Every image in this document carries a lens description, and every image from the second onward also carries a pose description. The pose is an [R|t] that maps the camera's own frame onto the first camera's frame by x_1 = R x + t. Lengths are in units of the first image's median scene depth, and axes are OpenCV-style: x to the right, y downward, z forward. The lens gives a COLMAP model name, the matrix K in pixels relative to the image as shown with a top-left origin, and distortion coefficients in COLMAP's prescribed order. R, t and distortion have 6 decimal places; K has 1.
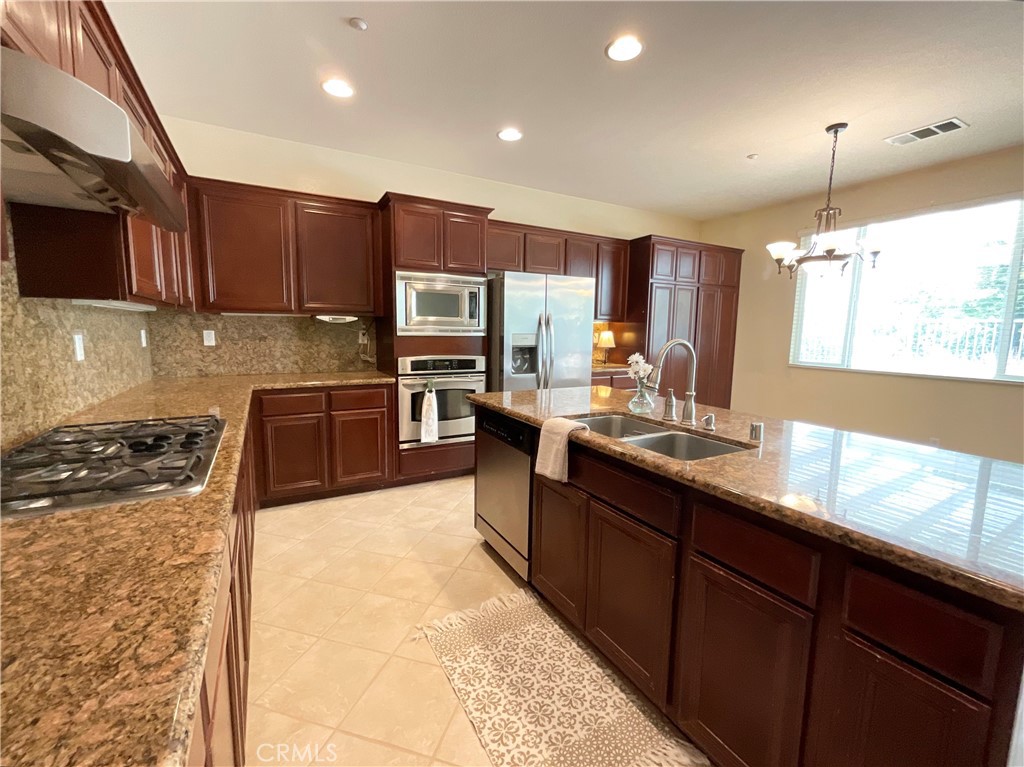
lens RADIAL K [[414.0, 0, 512.0], [0, 414.0, 383.5], [0, 0, 1]] dist [0.007058, 0.000212]
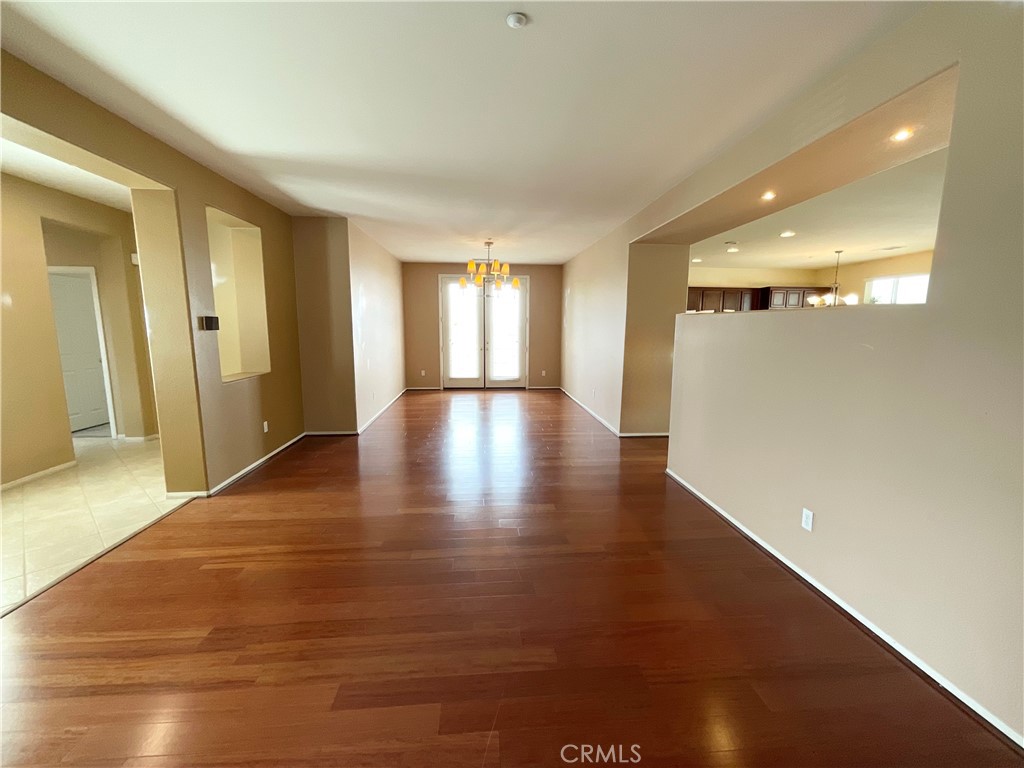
lens RADIAL K [[414.0, 0, 512.0], [0, 414.0, 384.0], [0, 0, 1]] dist [0.007058, 0.000212]
pose [[0.894912, 0.052535, -0.443139, 0.121440], [-0.044289, 0.998599, 0.028945, 0.139000], [0.444039, -0.006277, 0.895986, -1.519052]]
